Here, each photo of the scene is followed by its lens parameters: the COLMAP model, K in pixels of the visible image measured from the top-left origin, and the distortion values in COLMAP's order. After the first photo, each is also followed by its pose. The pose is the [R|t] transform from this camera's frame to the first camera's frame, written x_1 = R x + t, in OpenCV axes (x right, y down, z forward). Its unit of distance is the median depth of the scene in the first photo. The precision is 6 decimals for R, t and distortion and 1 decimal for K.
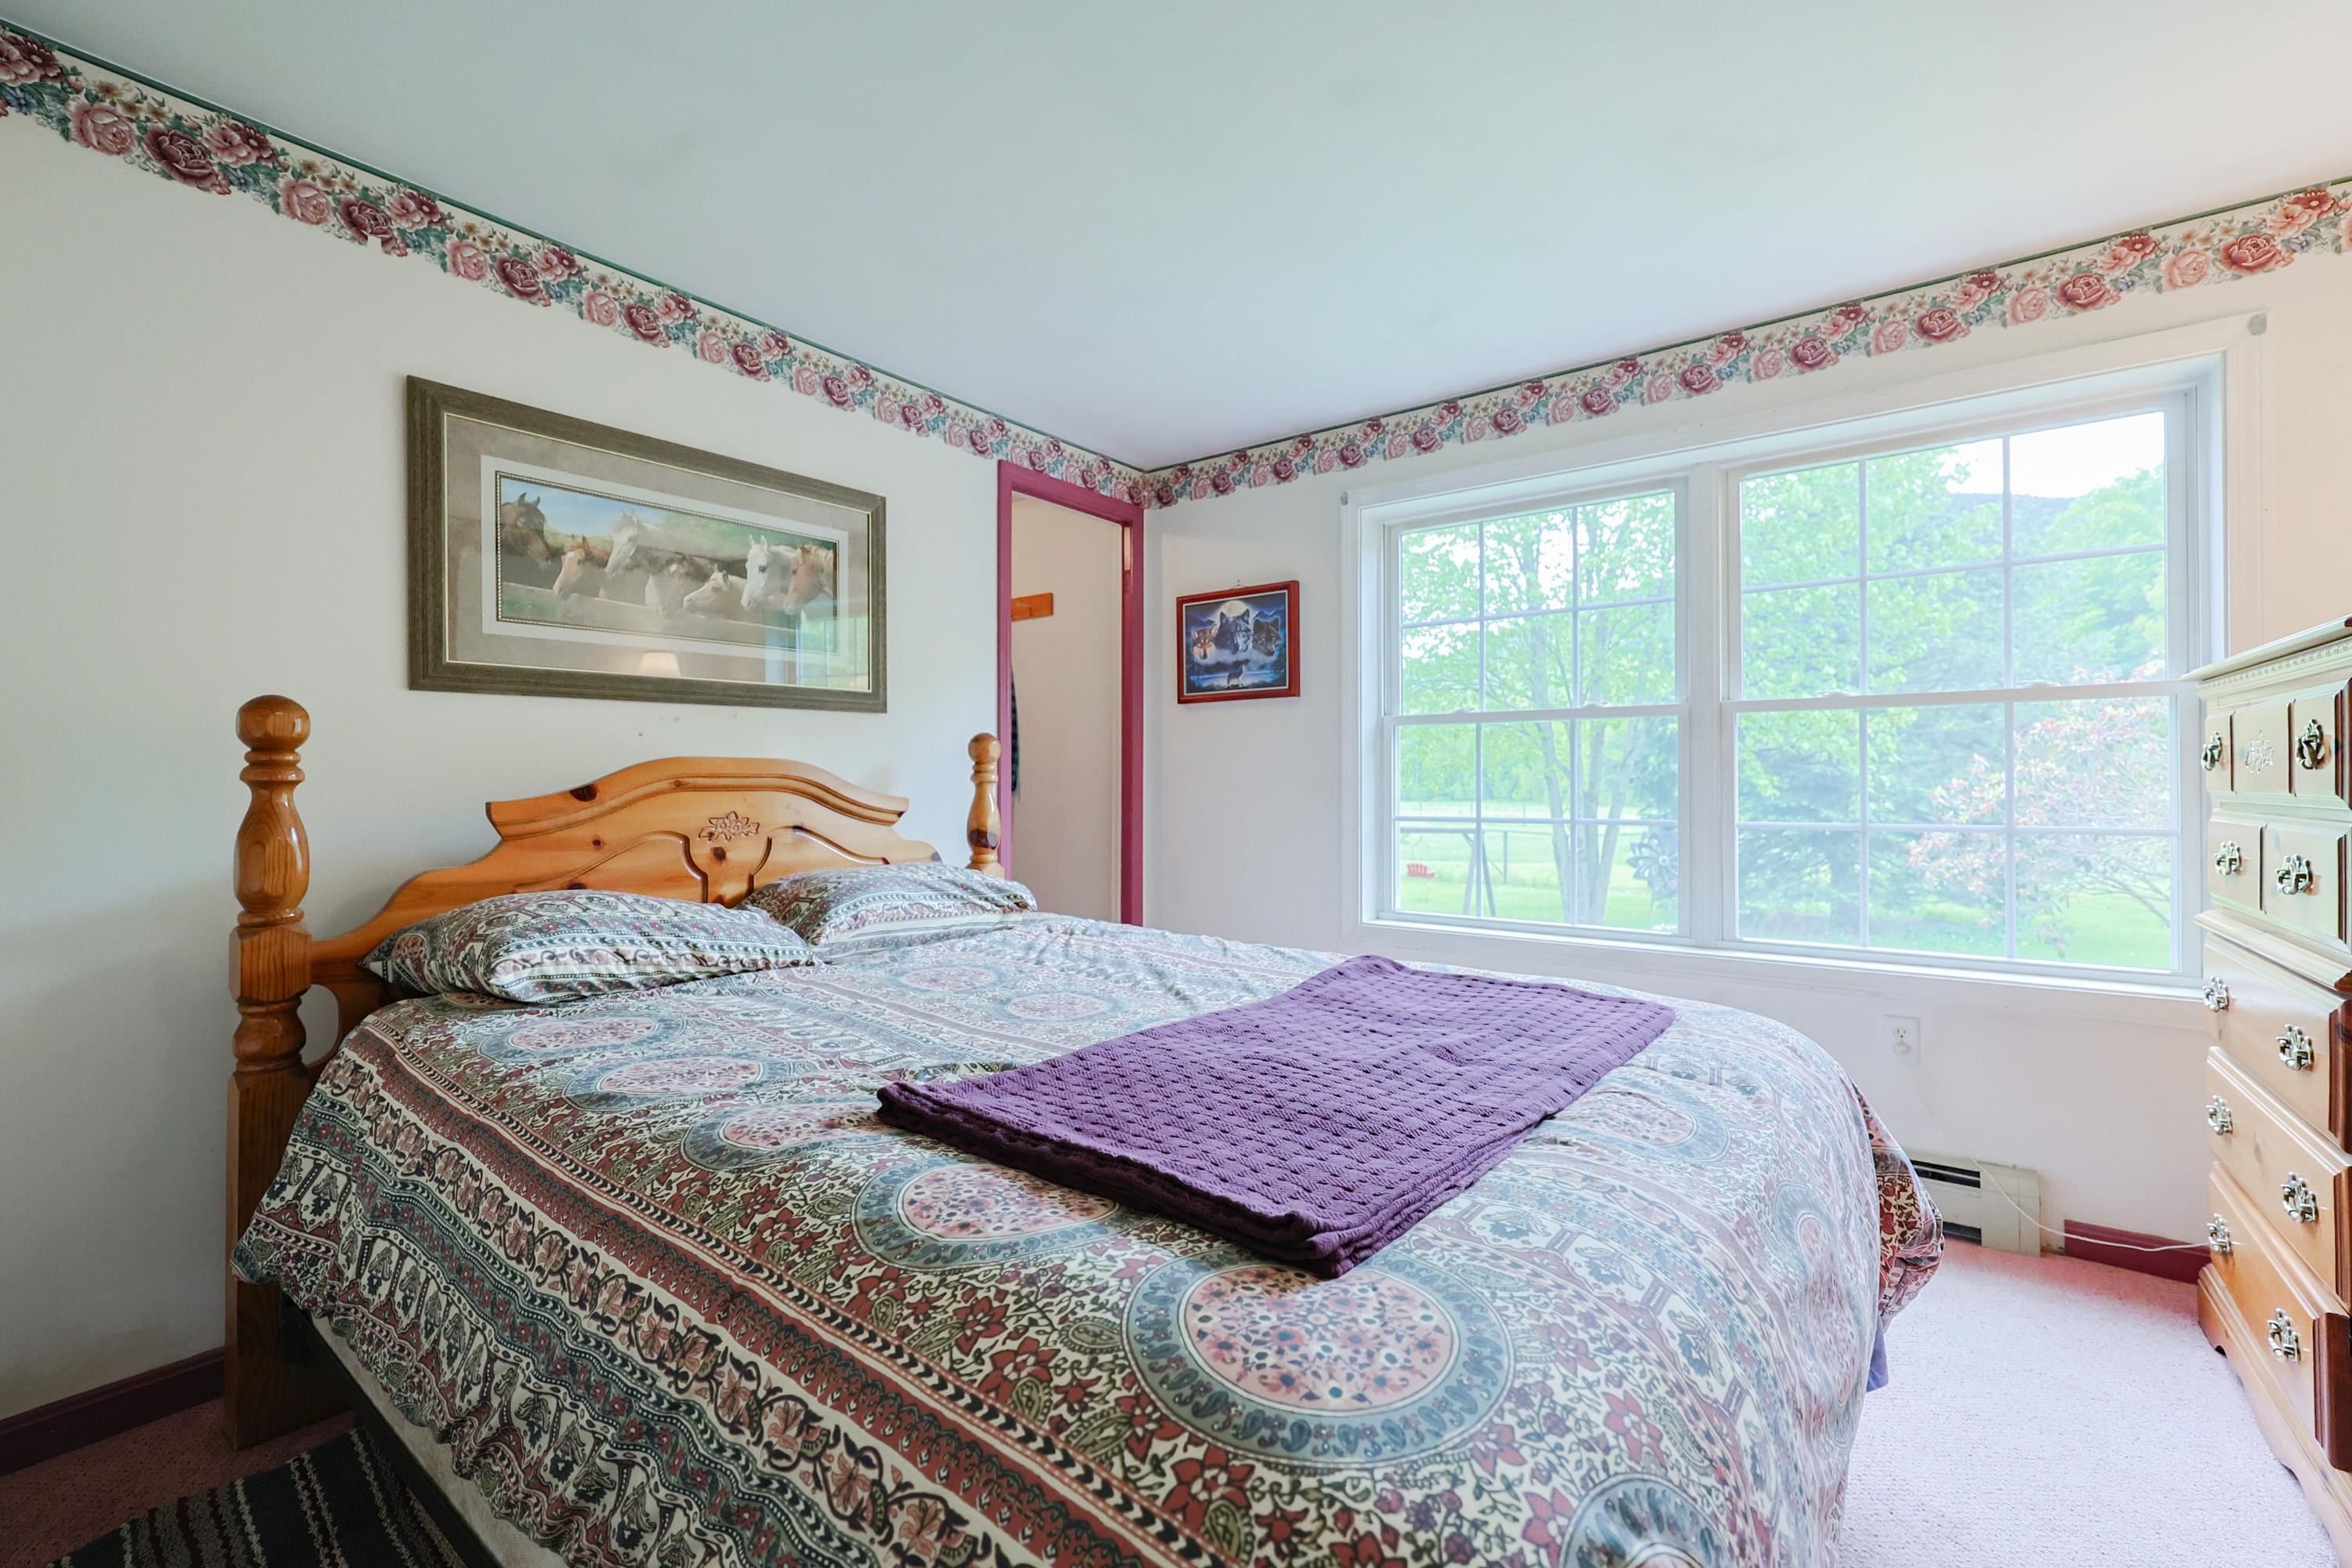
lens RADIAL K [[1022.3, 0, 1157.9], [0, 1022.3, 780.4], [0, 0, 1]] dist [-0.003151, 0.000318]
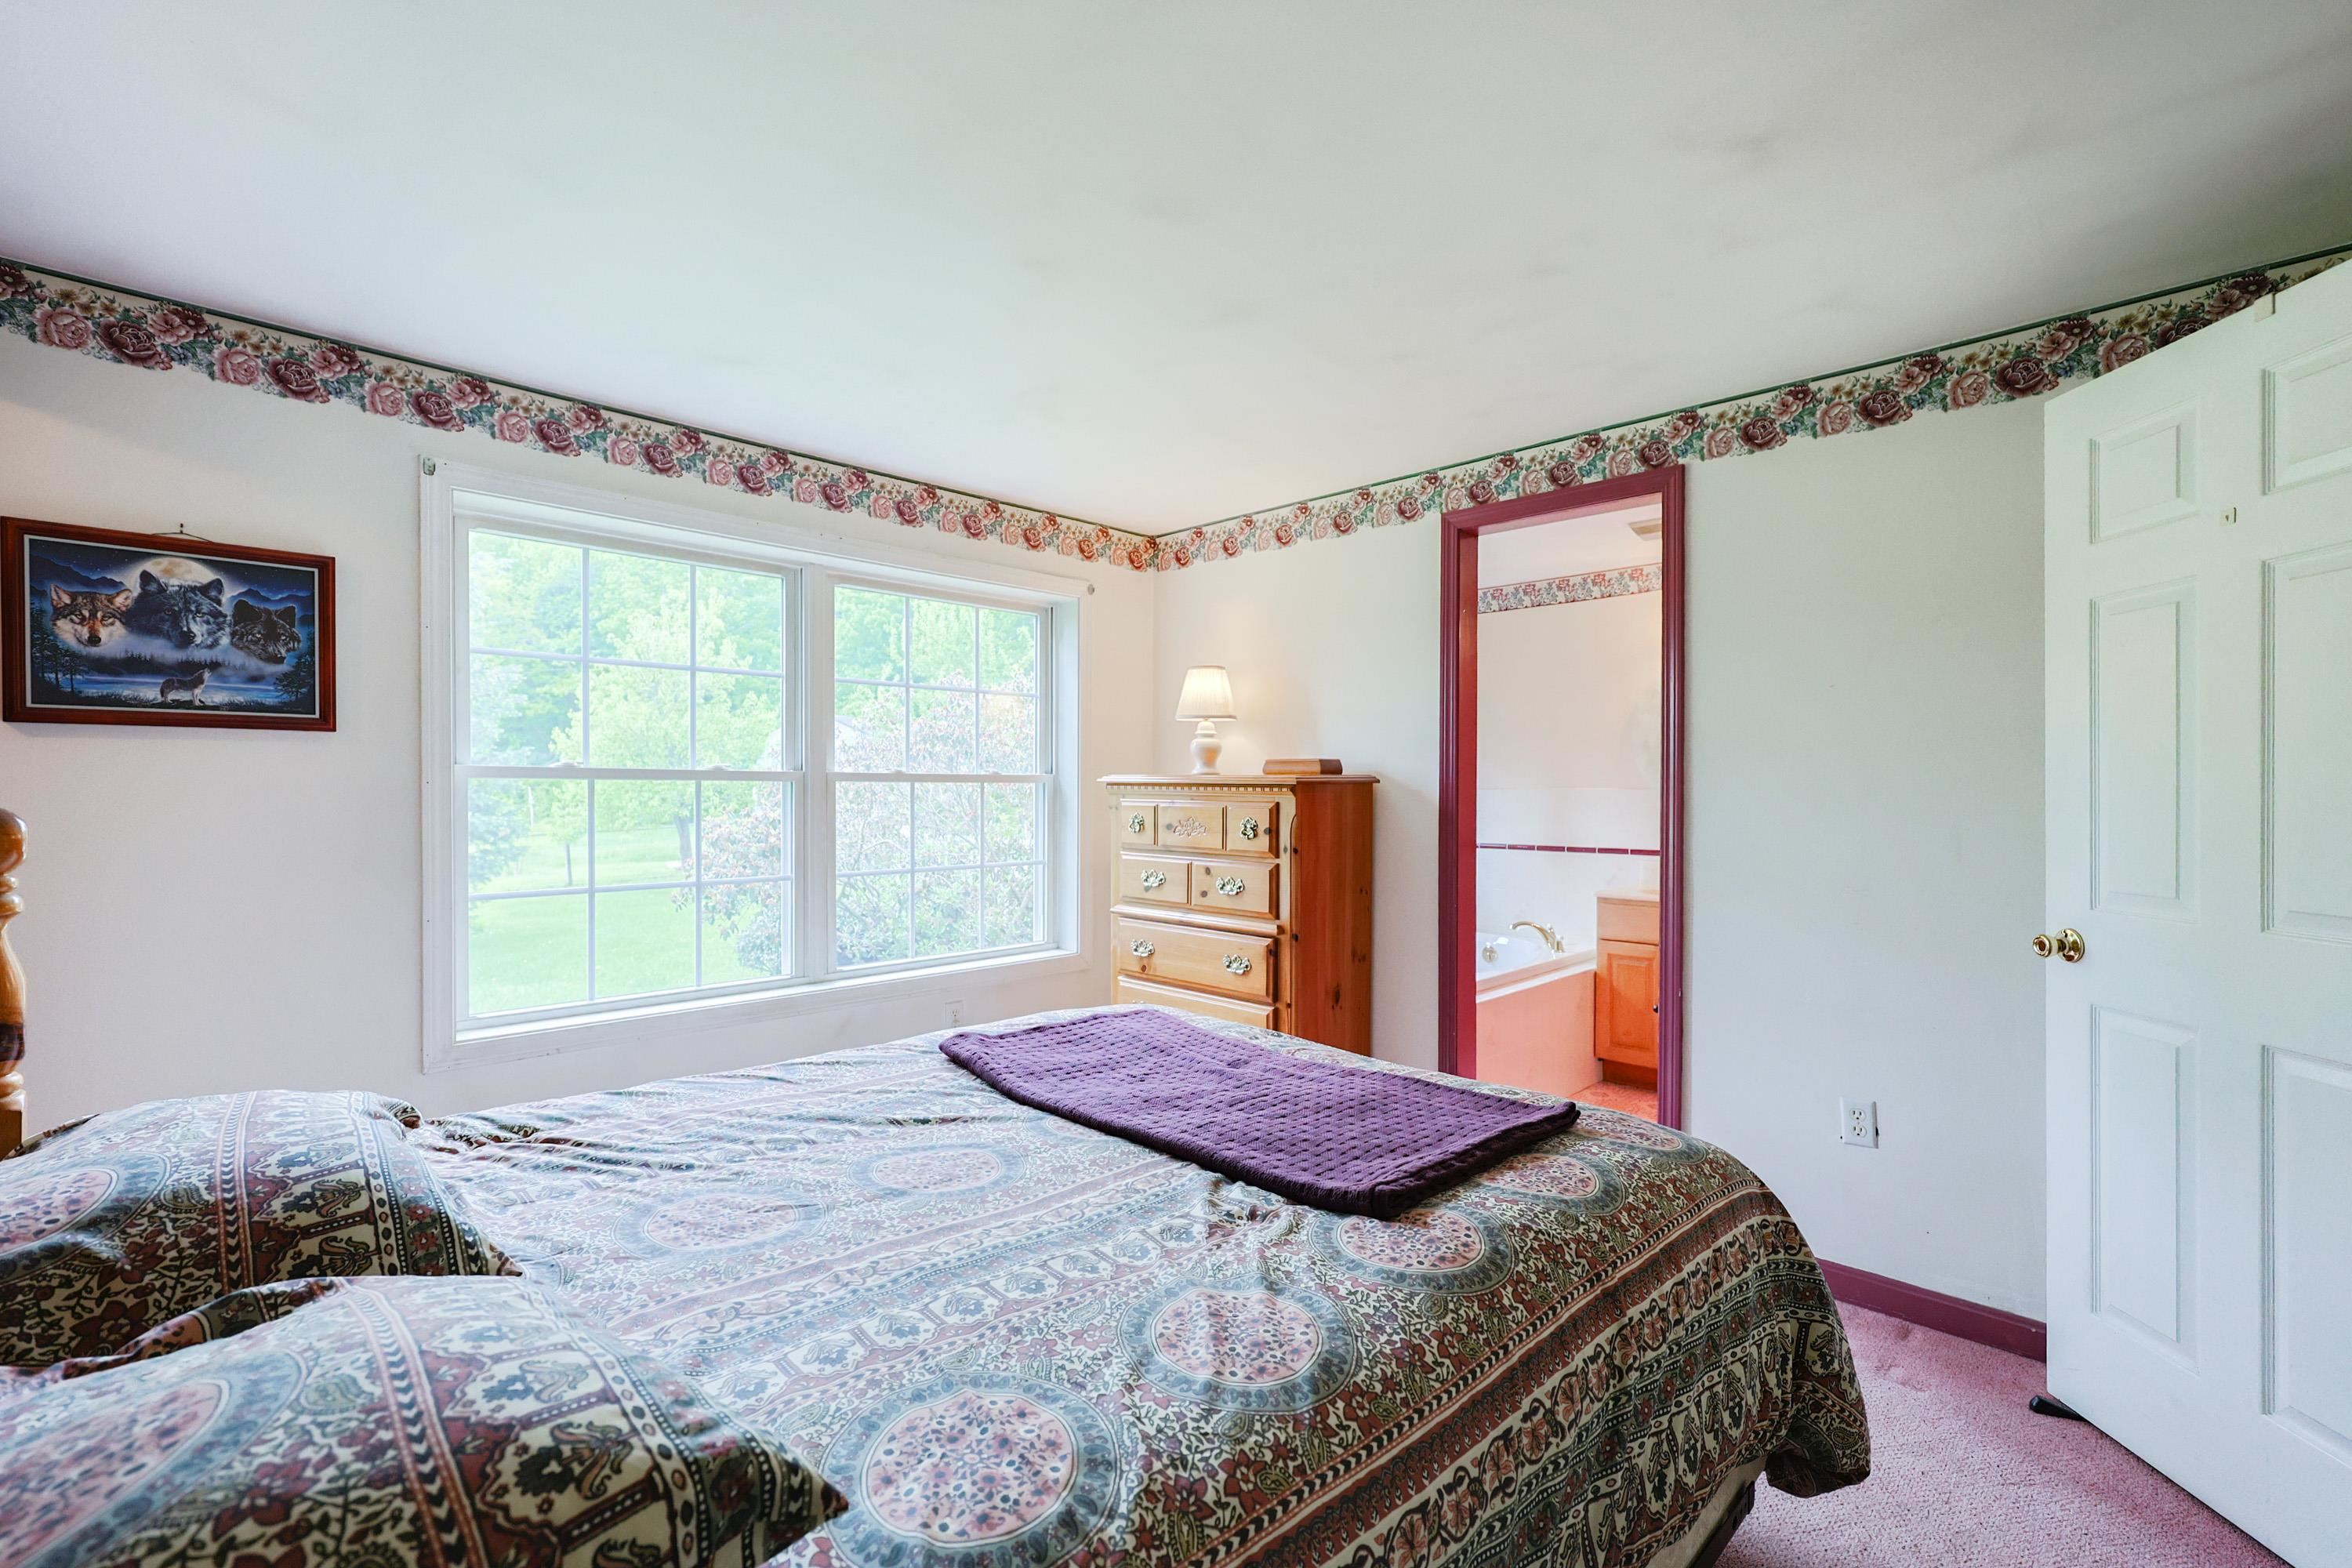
lens RADIAL K [[1022.3, 0, 1192.0], [0, 1022.3, 794.0], [0, 0, 1]] dist [-0.003151, 0.000318]
pose [[0.132561, 0.005962, 0.991157, -0.555826], [-0.001015, 0.999982, -0.005879, -0.046076], [-0.991174, -0.000226, 0.132565, 0.431705]]
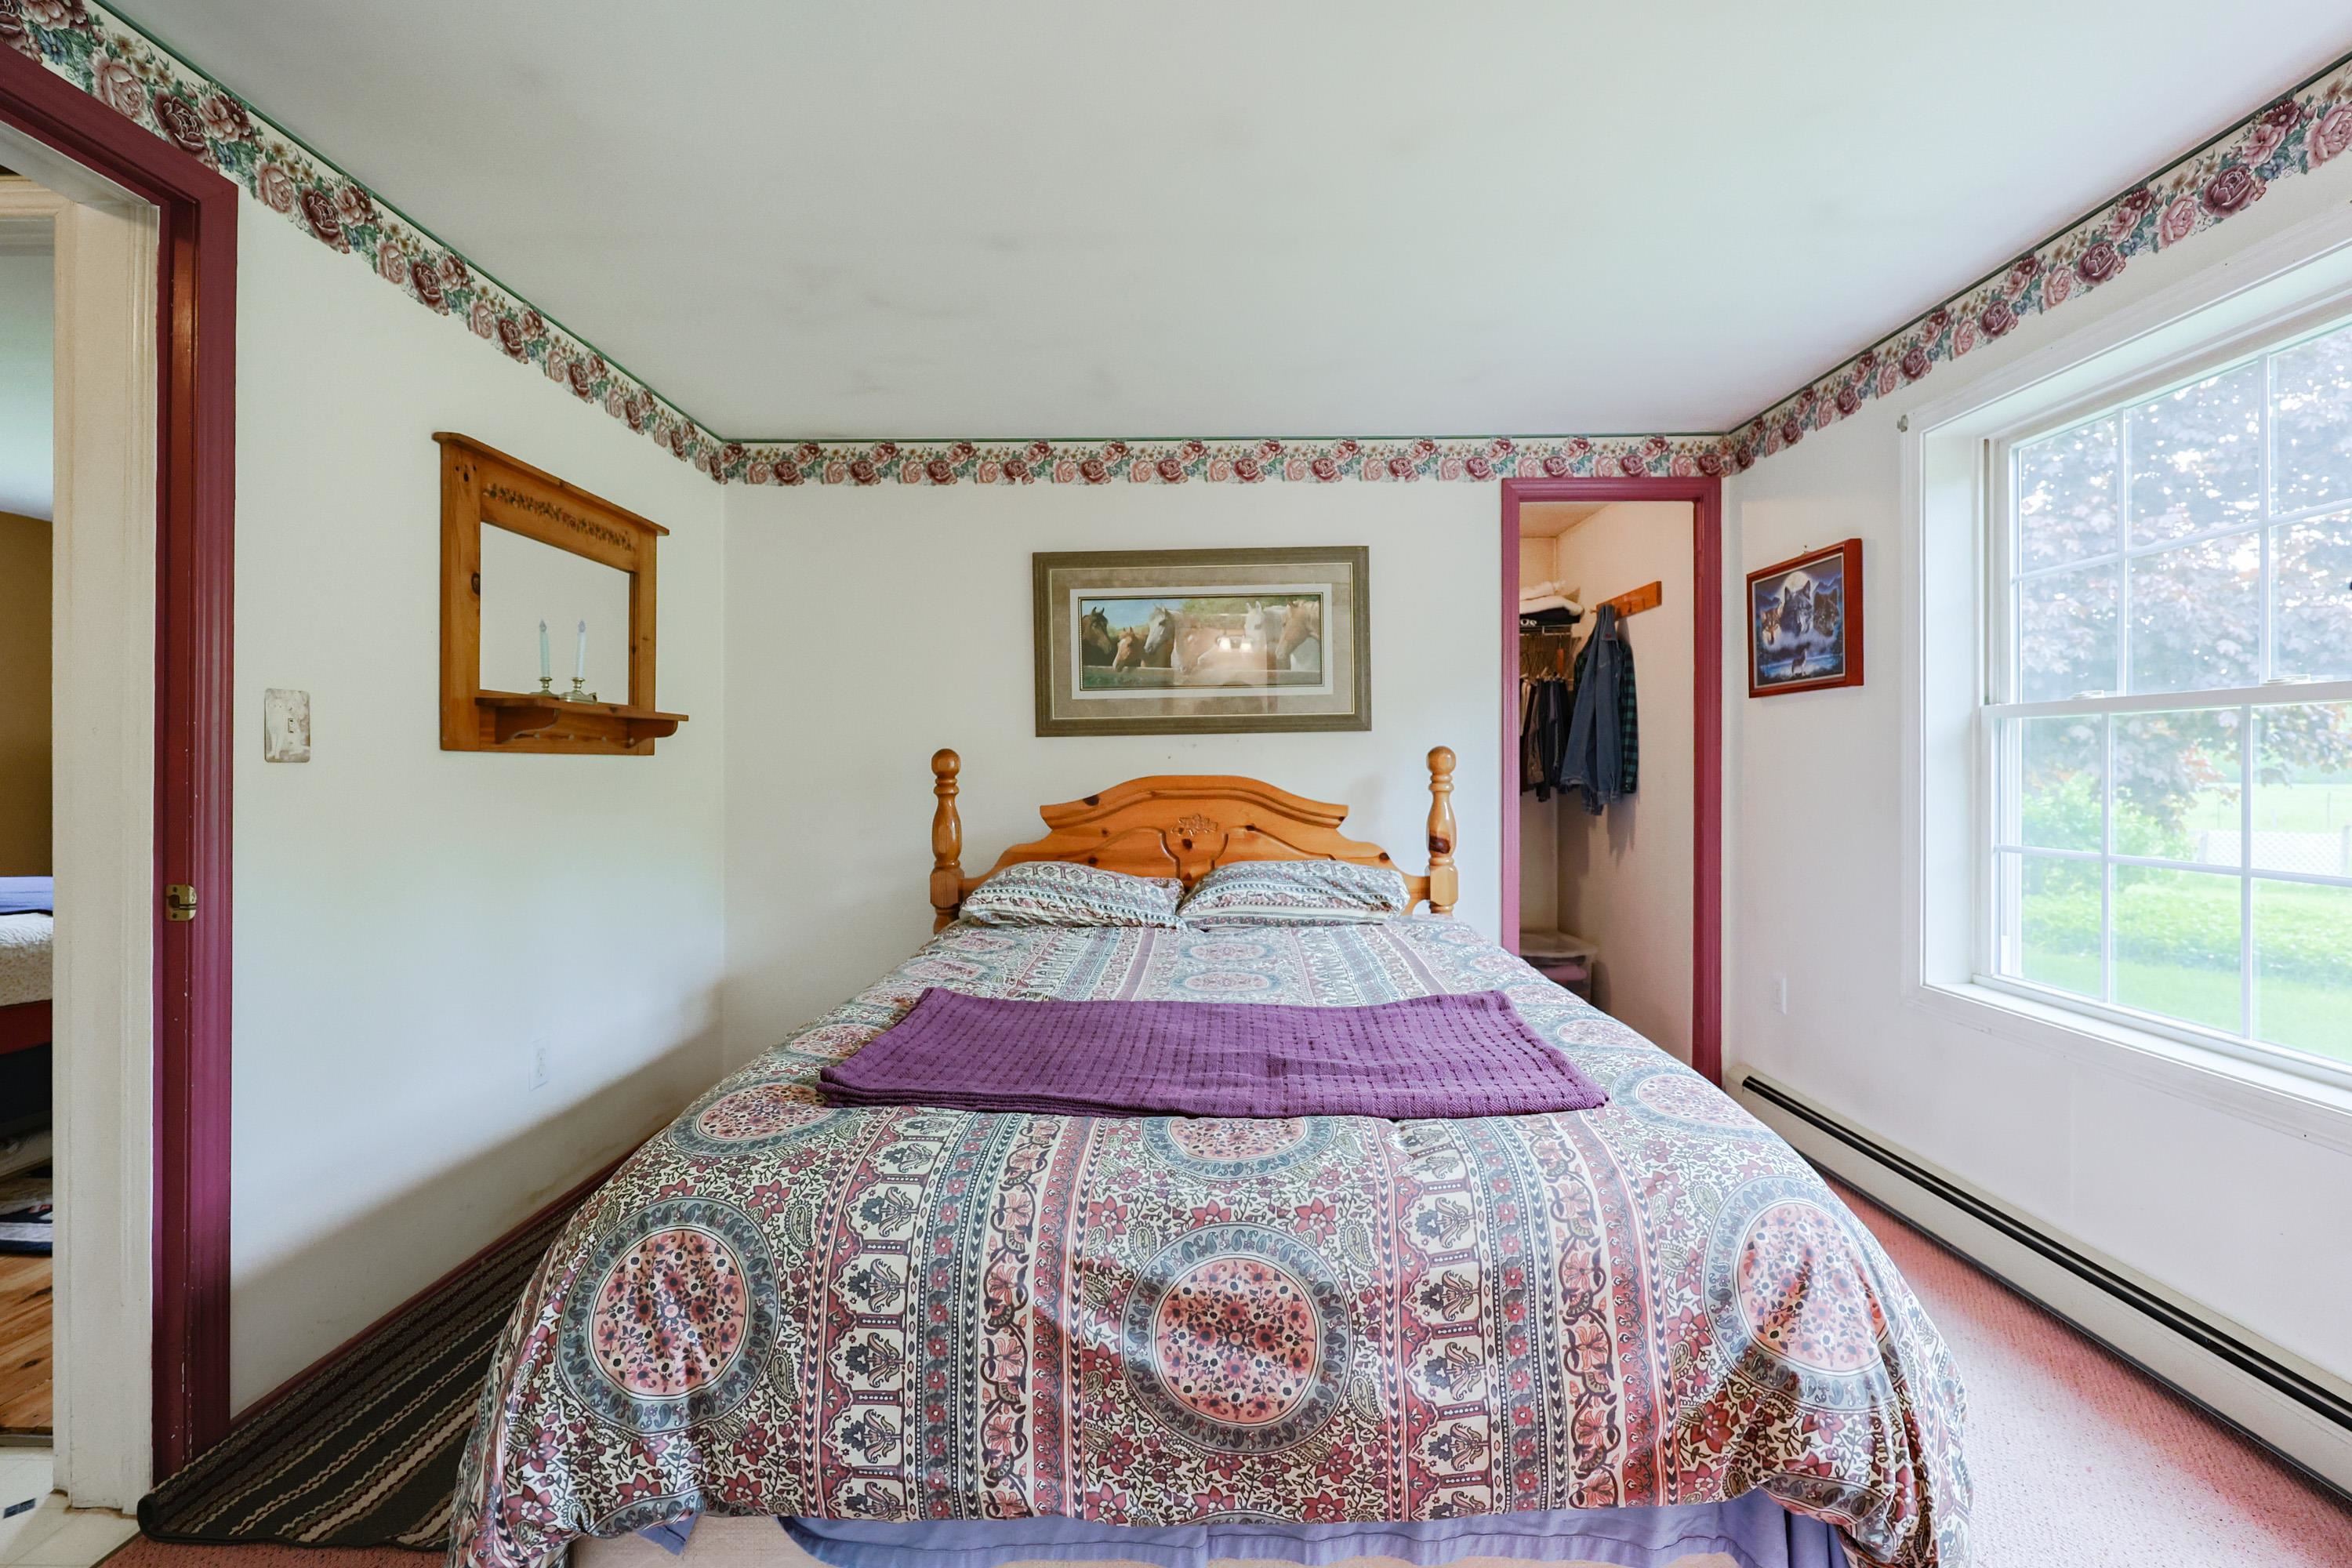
lens RADIAL K [[1022.3, 0, 1150.7], [0, 1022.3, 767.9], [0, 0, 1]] dist [-0.003151, 0.000318]
pose [[0.582953, 0.001238, -0.812505, 0.563633], [0.008754, 0.999931, 0.007805, -0.036243], [0.812459, -0.011662, 0.582902, 0.117519]]
